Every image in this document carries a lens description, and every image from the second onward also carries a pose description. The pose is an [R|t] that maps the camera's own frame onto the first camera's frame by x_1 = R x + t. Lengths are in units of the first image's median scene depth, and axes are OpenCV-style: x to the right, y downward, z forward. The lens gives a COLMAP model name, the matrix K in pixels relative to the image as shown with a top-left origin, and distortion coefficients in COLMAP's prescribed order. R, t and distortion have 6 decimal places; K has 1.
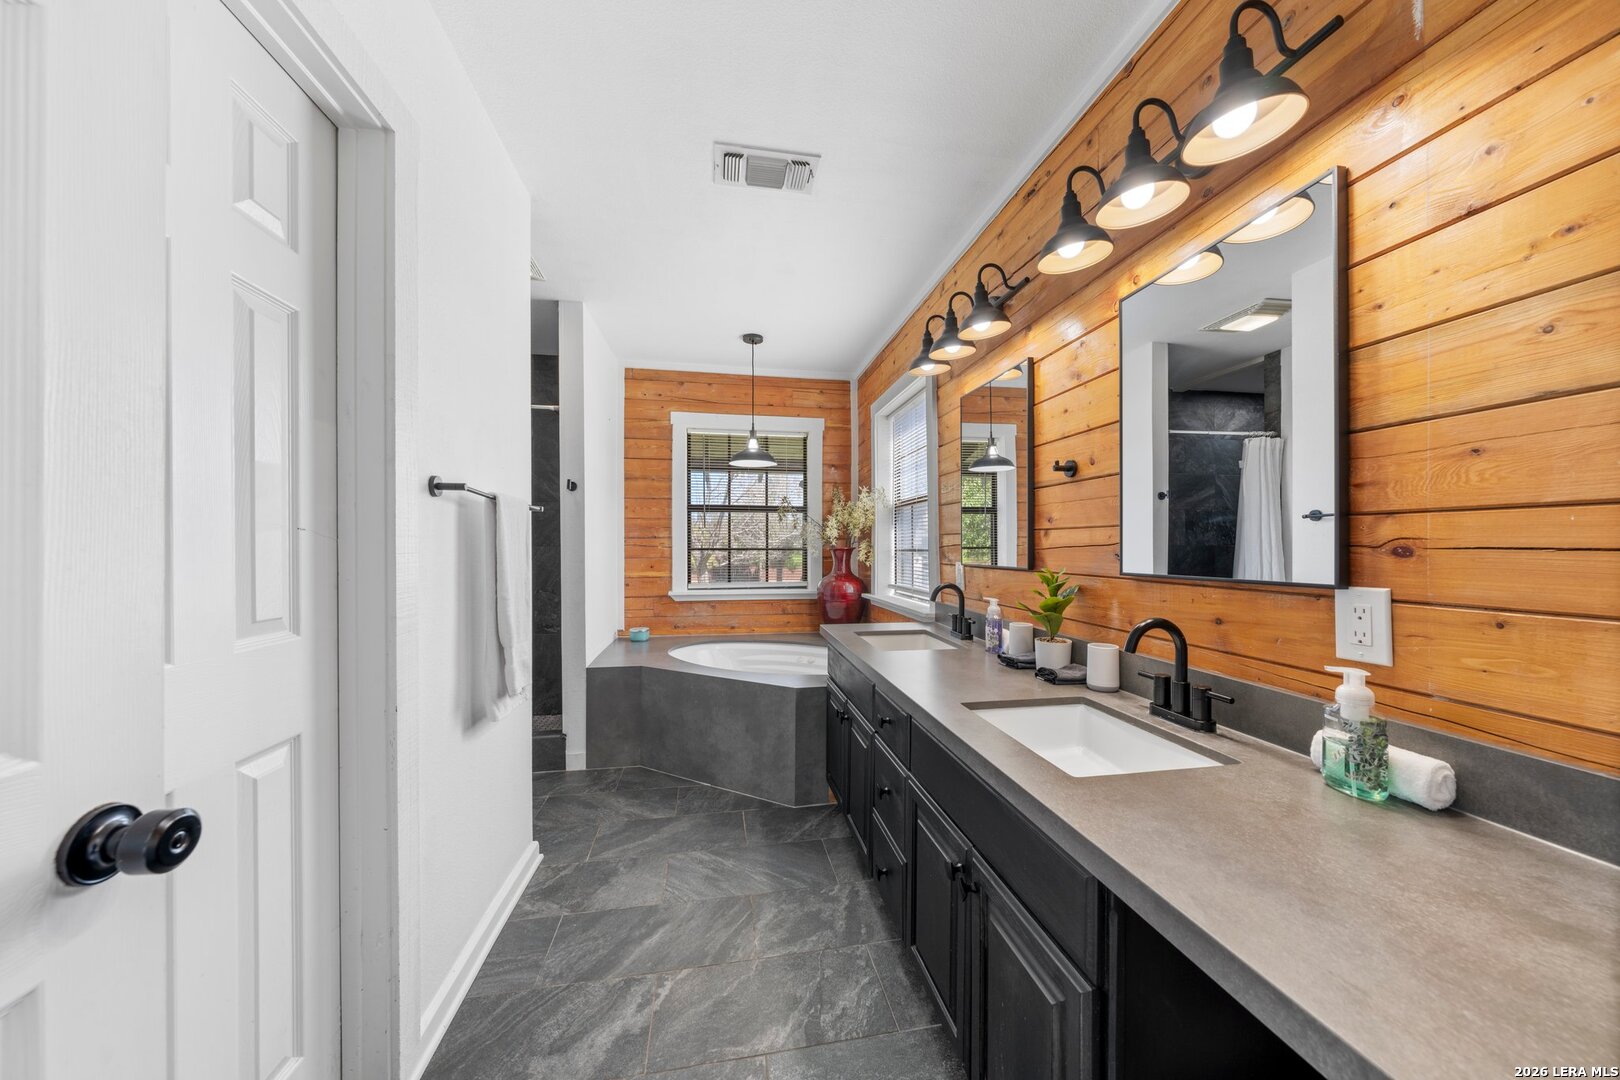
lens RADIAL K [[564.1, 0, 813.1], [0, 564.1, 539.5], [0, 0, 1]] dist [-0.000434, -0.000025]
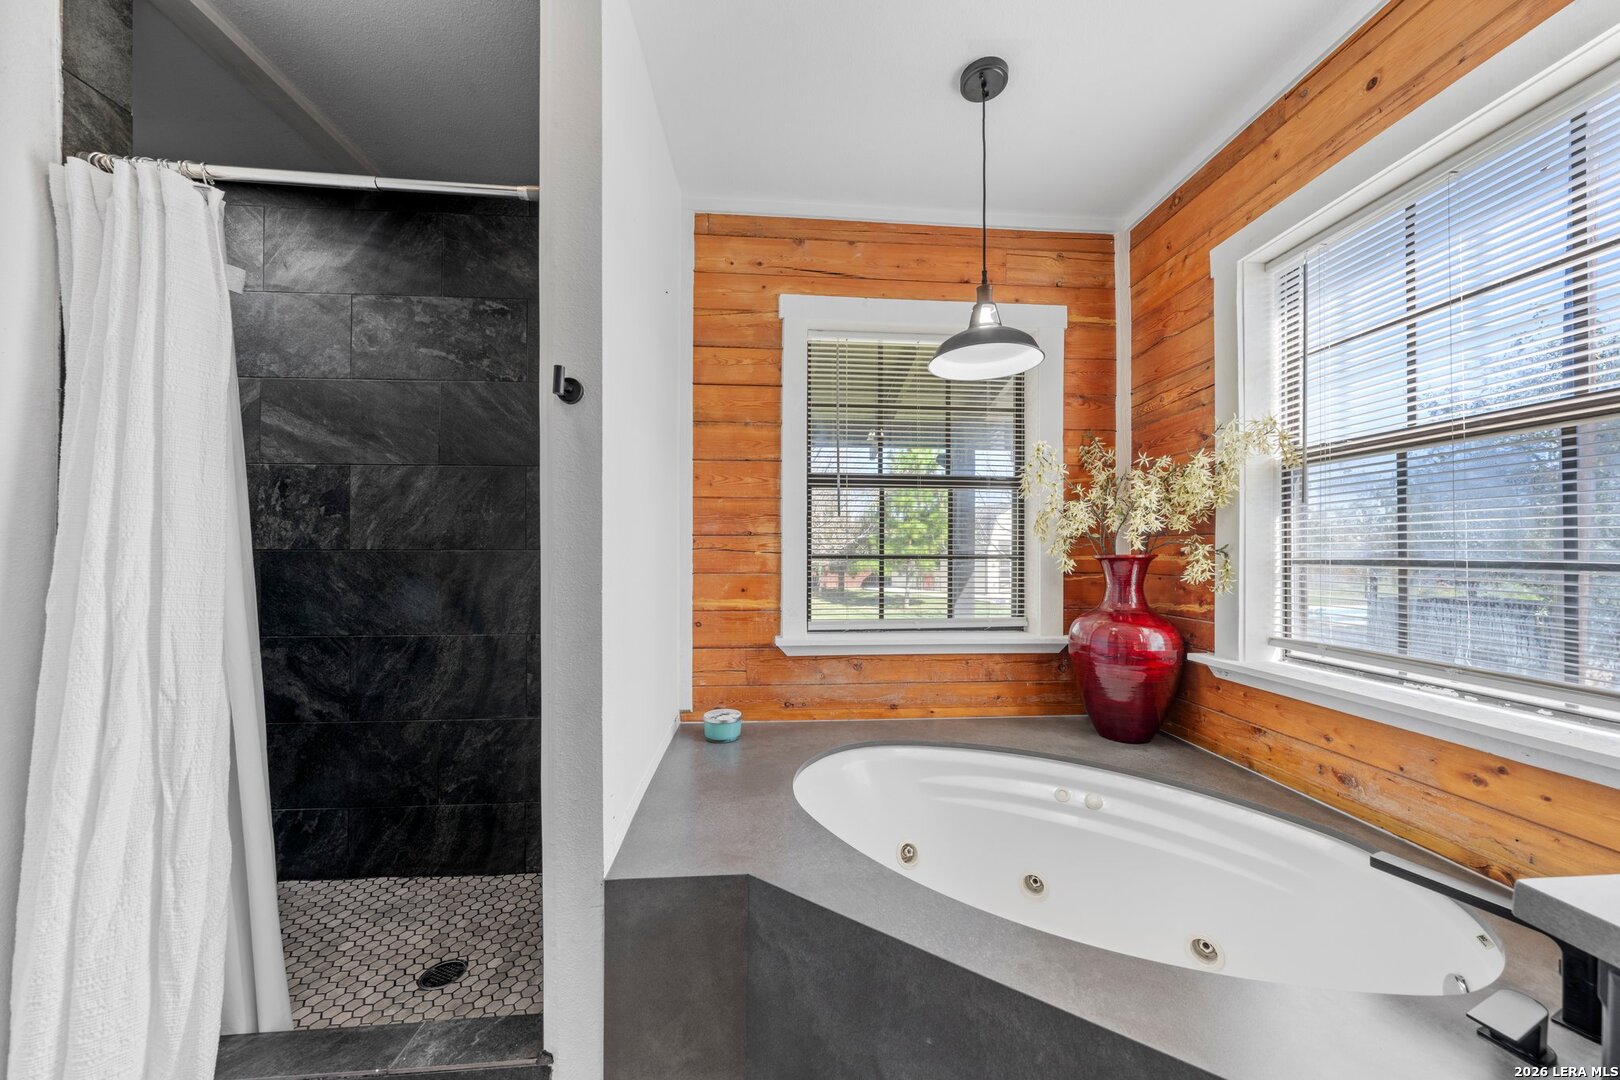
lens RADIAL K [[564.1, 0, 810.1], [0, 564.1, 546.3], [0, 0, 1]] dist [-0.000434, -0.000025]
pose [[0.995441, 0.001913, -0.095363, -0.173913], [-0.001697, 0.999996, 0.002354, 0.006195], [0.095367, -0.002182, 0.995440, 0.481605]]
